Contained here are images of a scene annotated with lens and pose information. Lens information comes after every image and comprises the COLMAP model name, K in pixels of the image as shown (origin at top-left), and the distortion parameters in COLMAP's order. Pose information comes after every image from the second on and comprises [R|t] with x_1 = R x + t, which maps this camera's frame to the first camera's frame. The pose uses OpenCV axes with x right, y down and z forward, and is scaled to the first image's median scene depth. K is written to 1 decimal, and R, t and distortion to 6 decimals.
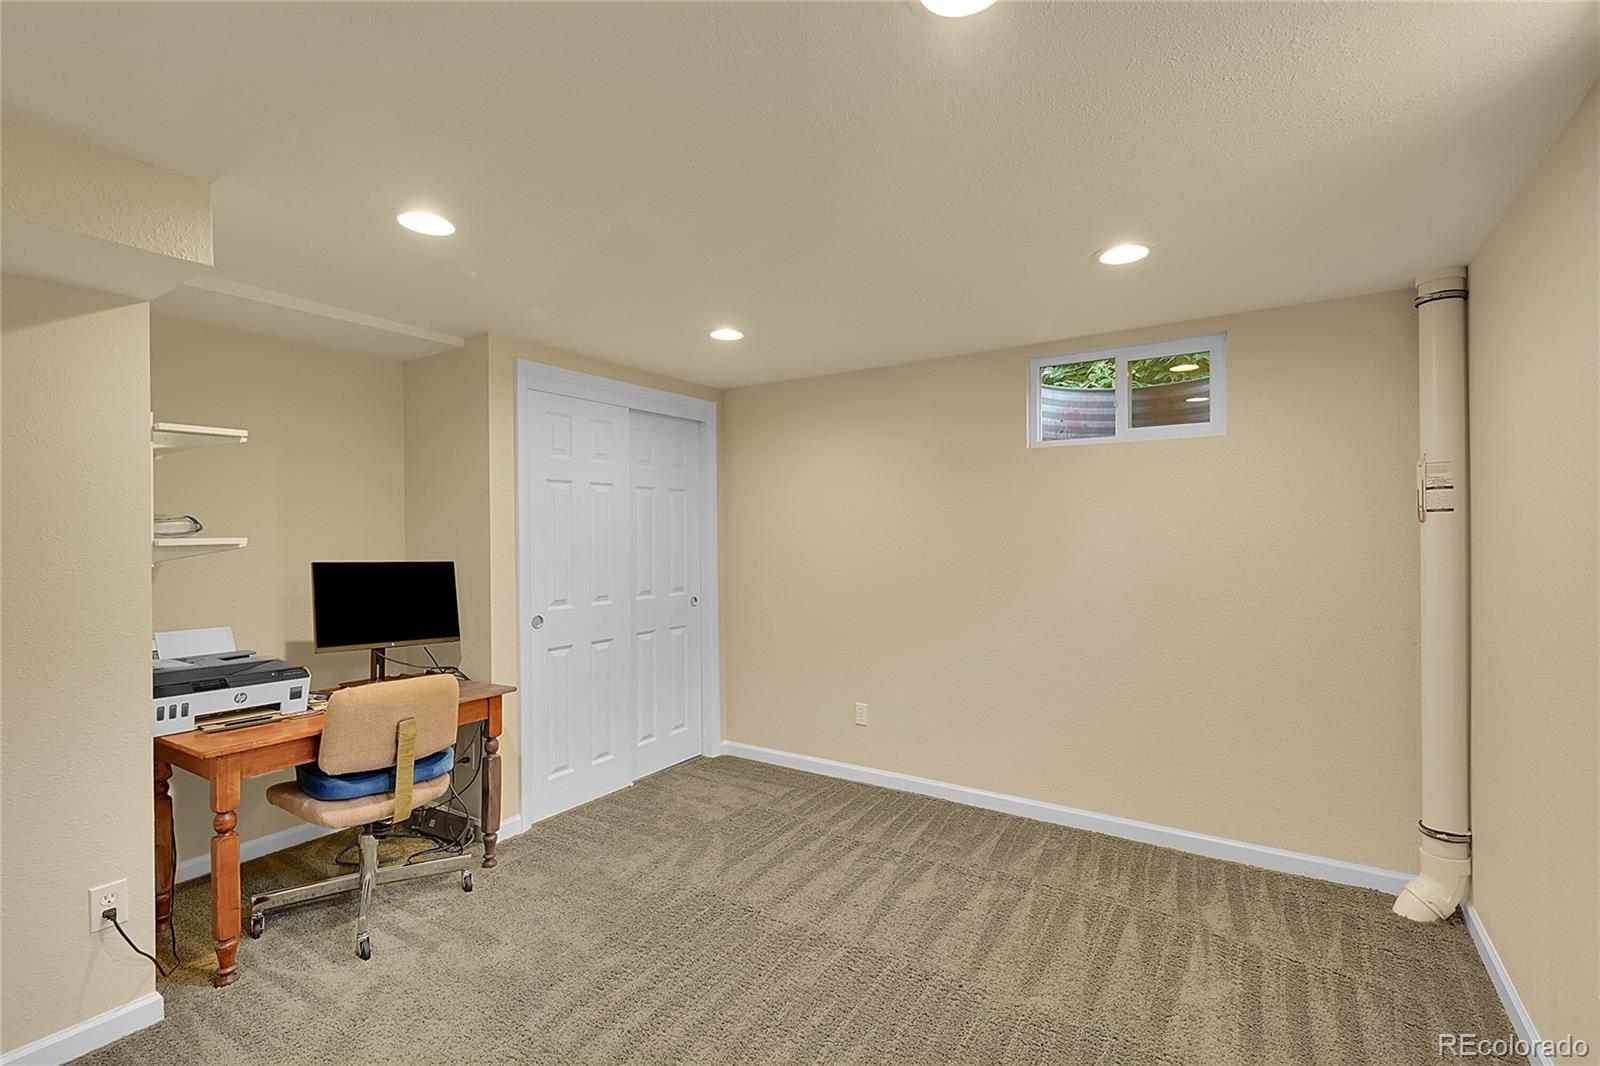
lens RADIAL K [[707.4, 0, 801.2], [0, 707.4, 530.0], [0, 0, 1]] dist [0.002969, -0.000609]
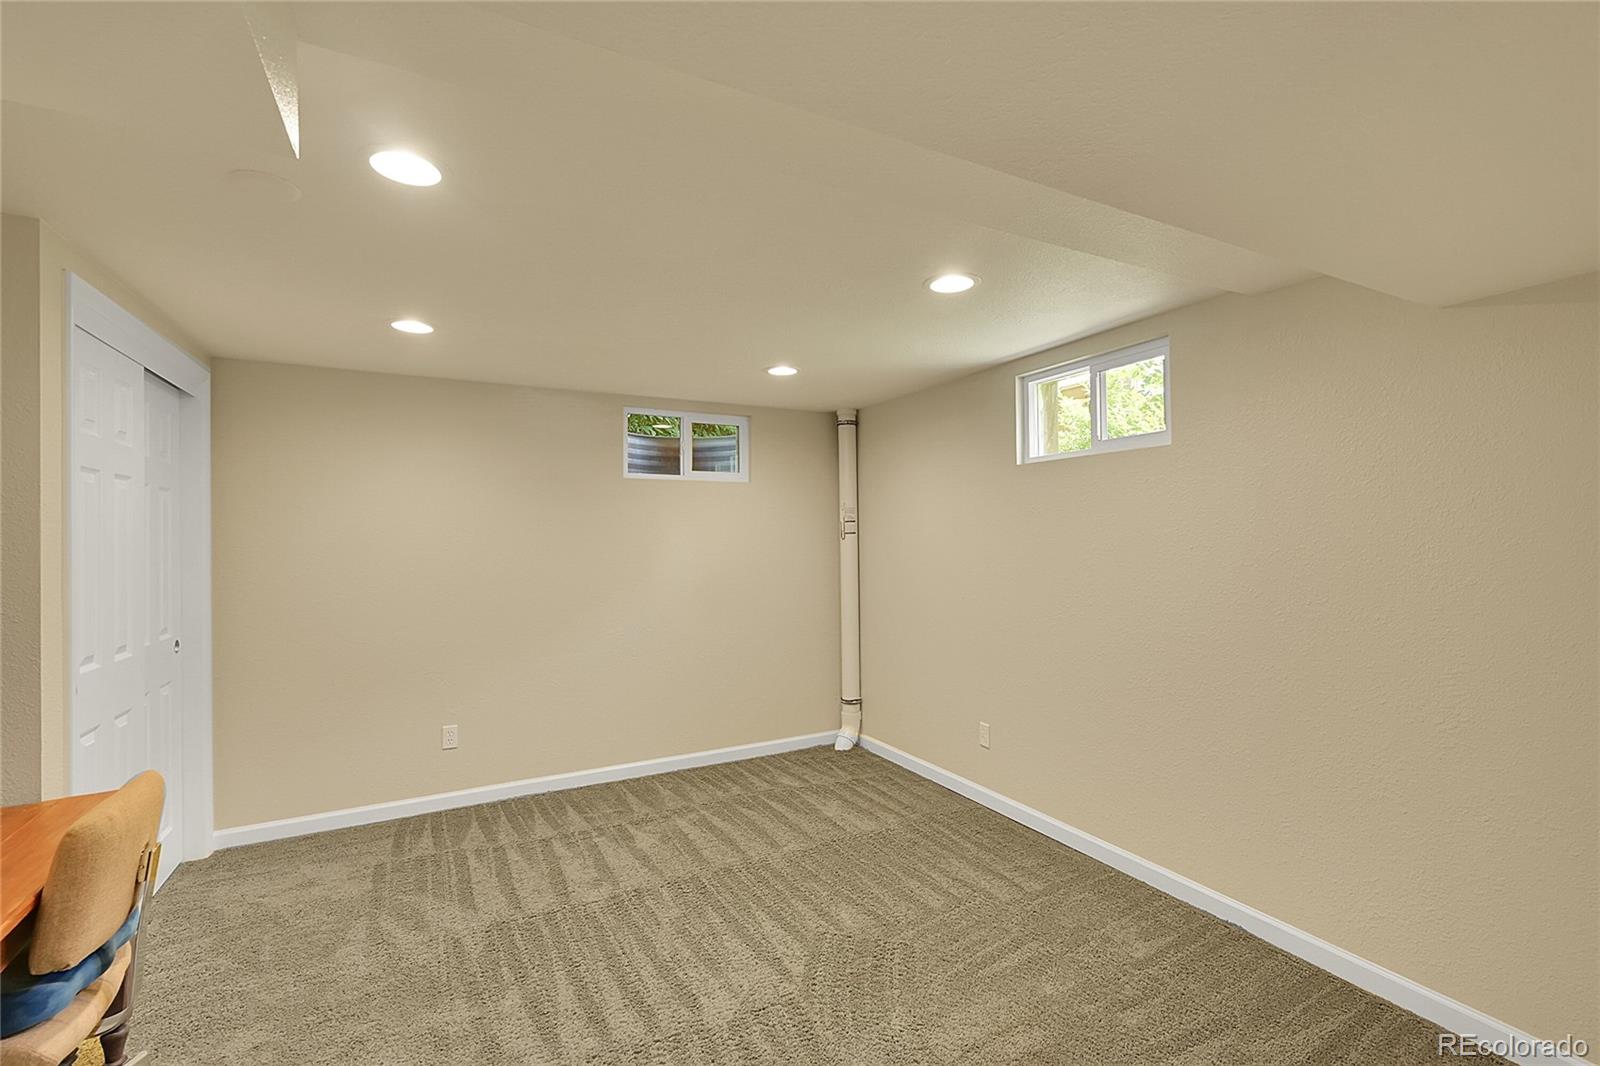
lens RADIAL K [[707.4, 0, 803.0], [0, 707.4, 539.0], [0, 0, 1]] dist [0.002969, -0.000609]
pose [[0.480855, 0.006425, 0.876777, -0.699037], [0.005796, 0.999928, -0.010507, 0.005437], [-0.876781, 0.010134, 0.480783, 0.155498]]
